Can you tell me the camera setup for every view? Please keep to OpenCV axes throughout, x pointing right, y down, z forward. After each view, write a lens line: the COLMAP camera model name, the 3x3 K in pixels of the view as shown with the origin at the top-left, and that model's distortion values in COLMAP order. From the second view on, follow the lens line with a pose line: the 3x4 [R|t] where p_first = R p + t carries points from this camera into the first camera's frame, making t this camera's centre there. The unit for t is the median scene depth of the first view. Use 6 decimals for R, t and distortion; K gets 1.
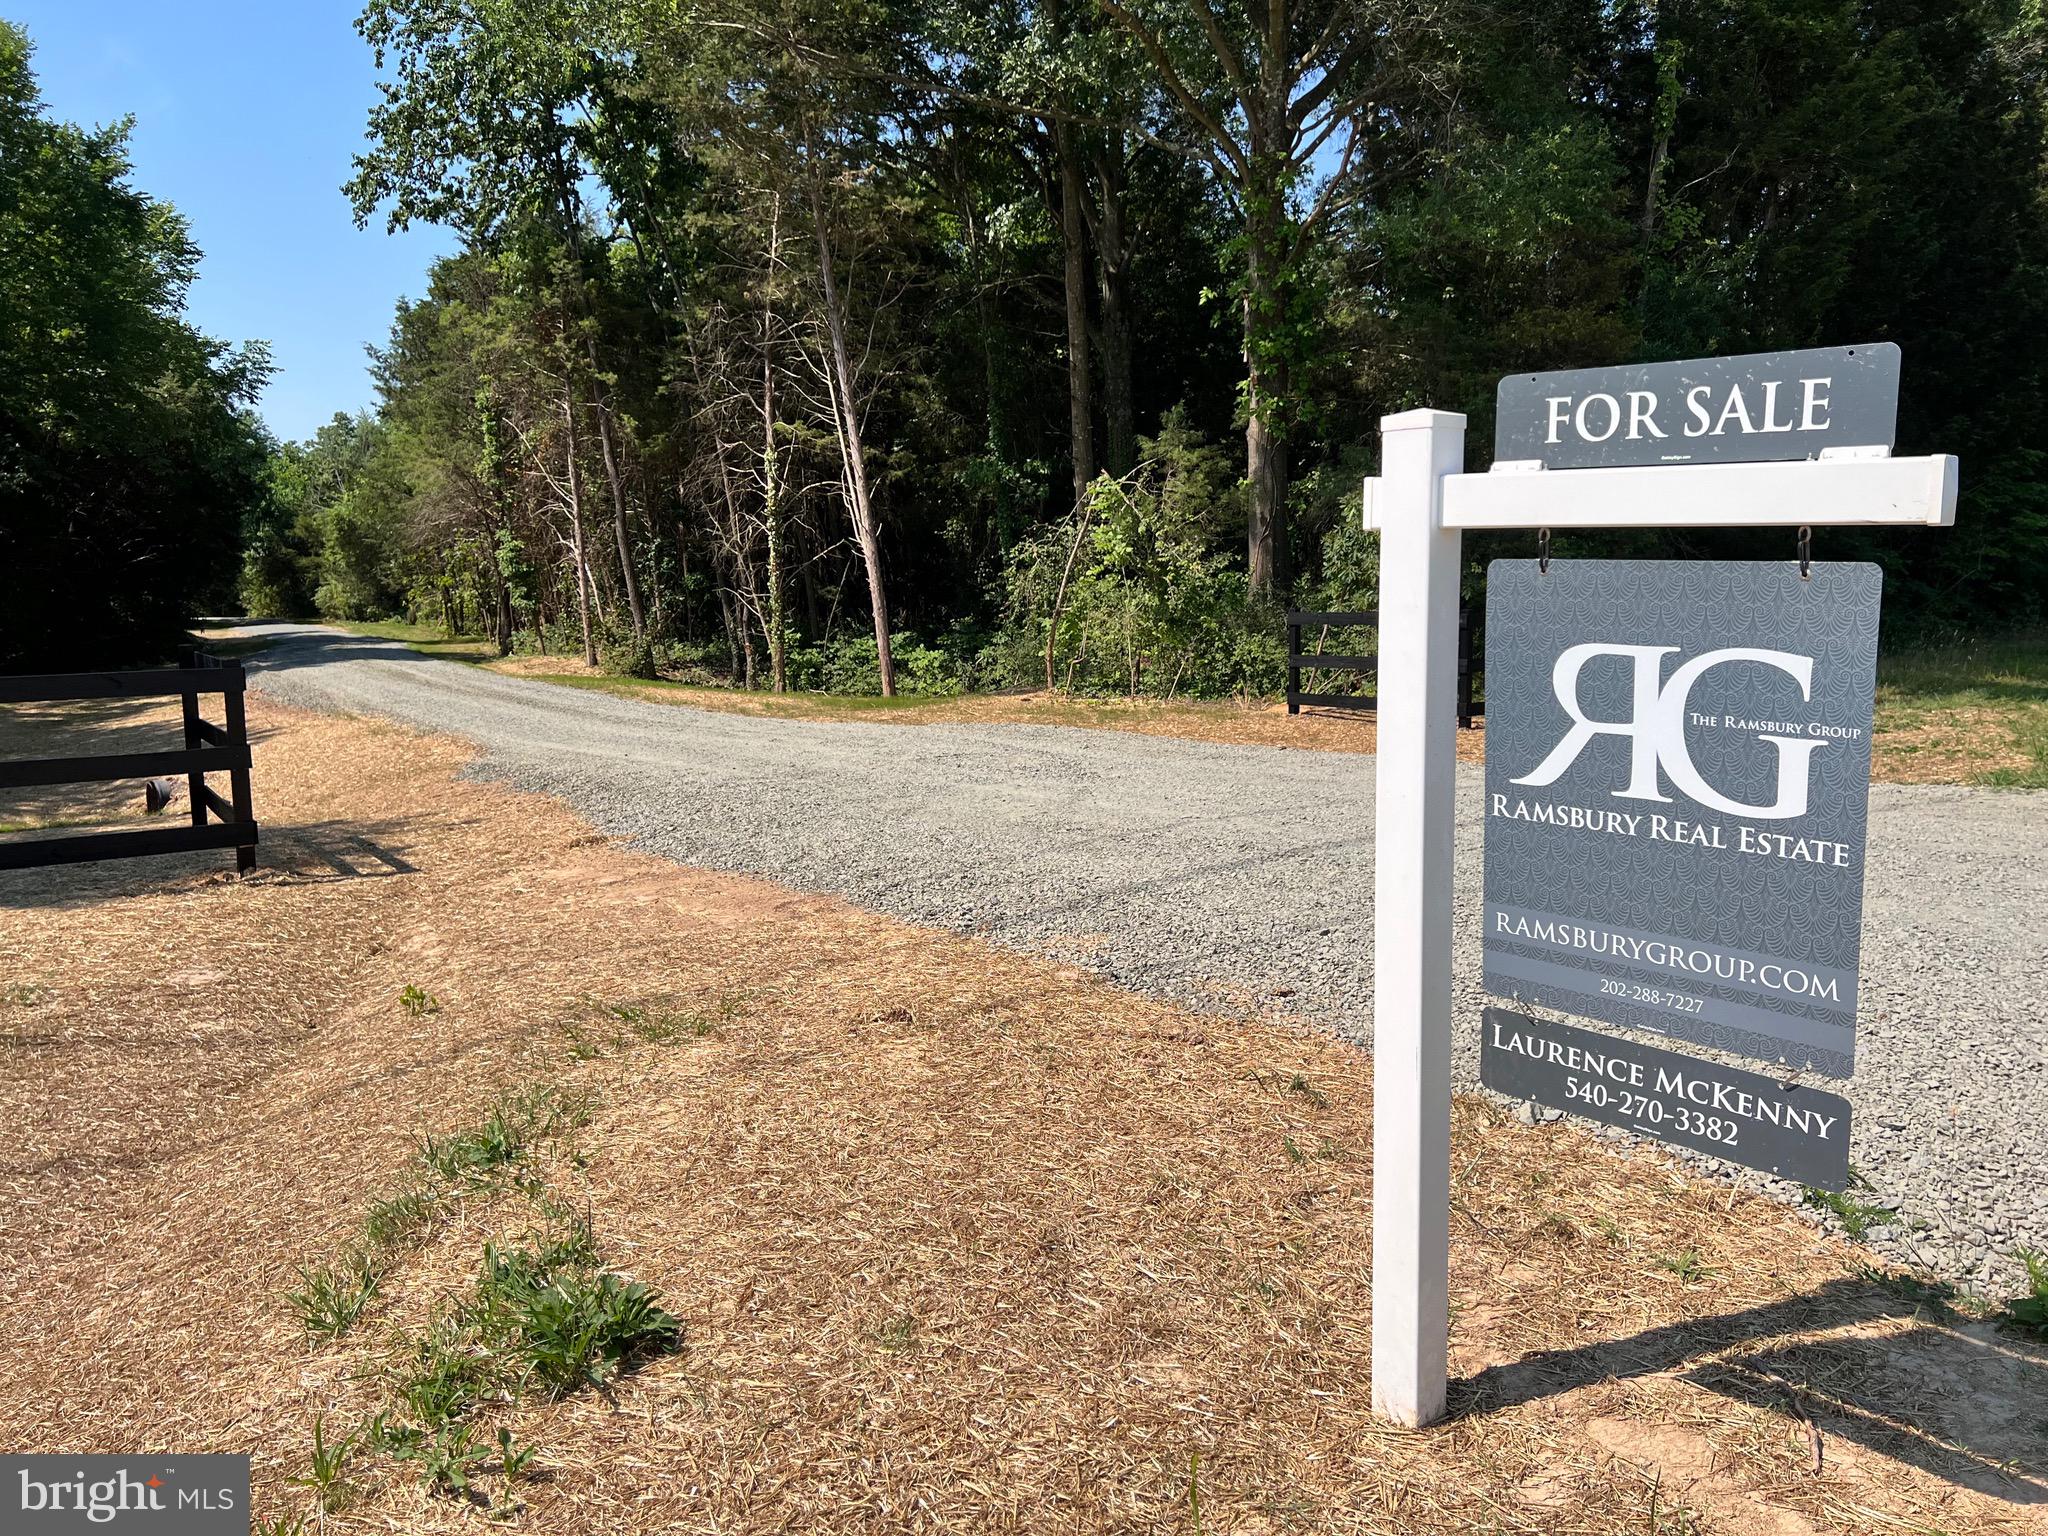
lens RADIAL K [[1520.3, 0, 1033.5], [0, 1520.3, 772.7], [0, 0, 1]] dist [0.057557, -0.067028]
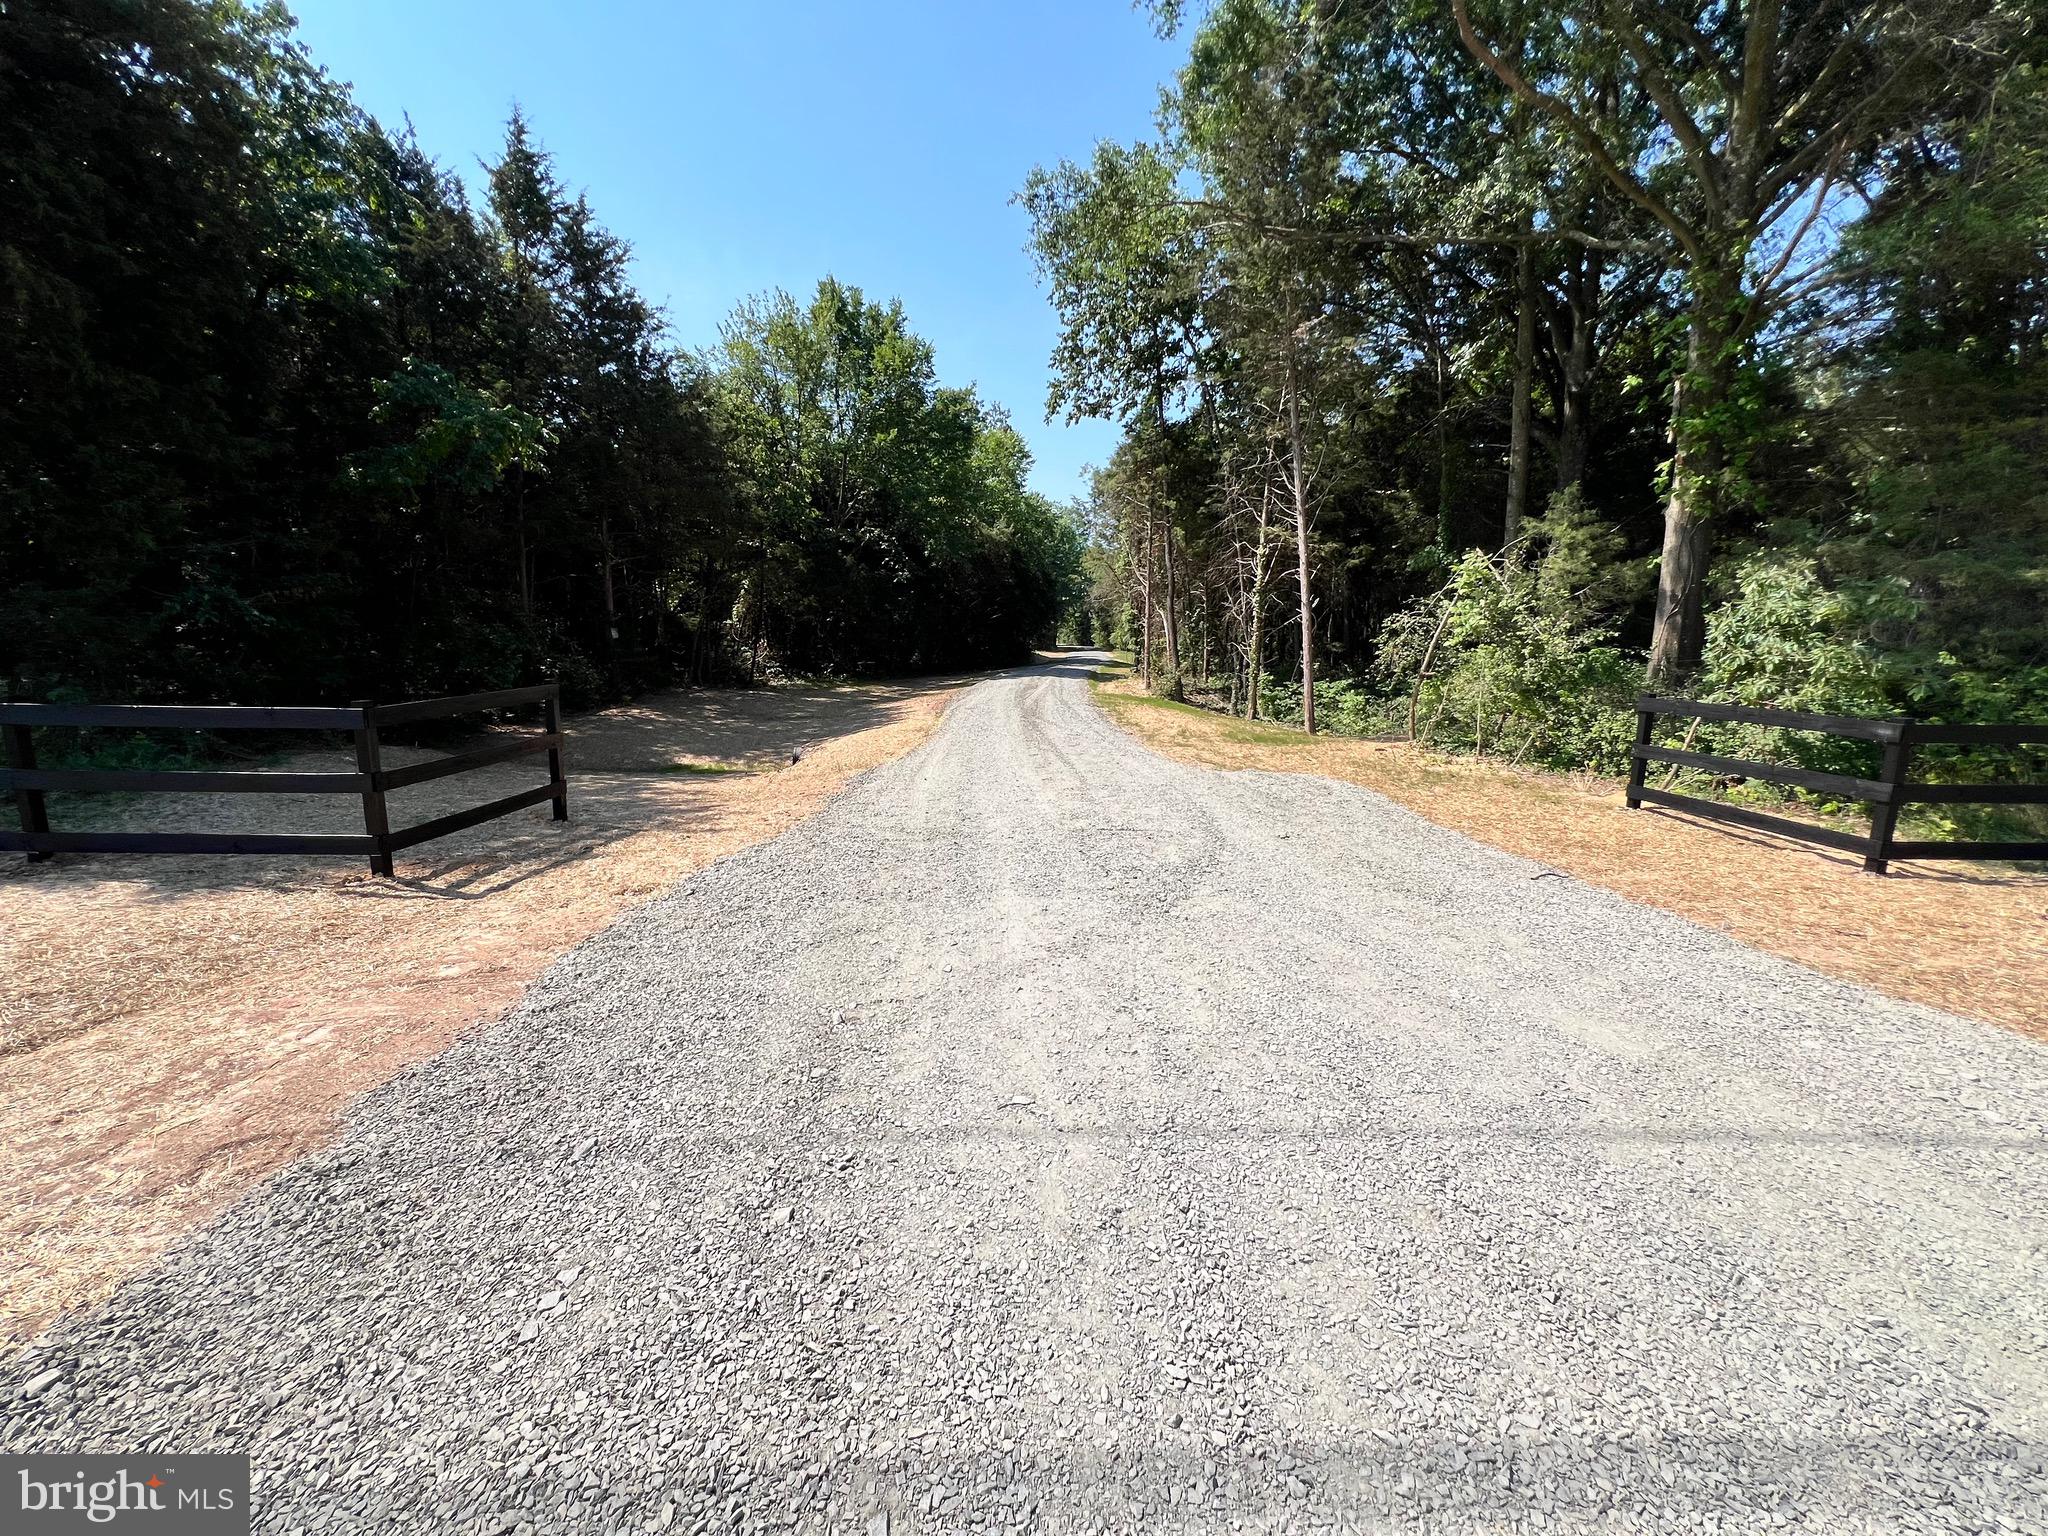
lens RADIAL K [[812.5, 0, 1020.0], [0, 812.5, 764.7], [0, 0, 1]] dist [-0.007910, 0.000828]
pose [[0.824529, 0.121343, -0.552654, 0.088167], [-0.101170, 0.992610, 0.067001, -0.039513], [0.556701, 0.000668, 0.830713, 0.259188]]
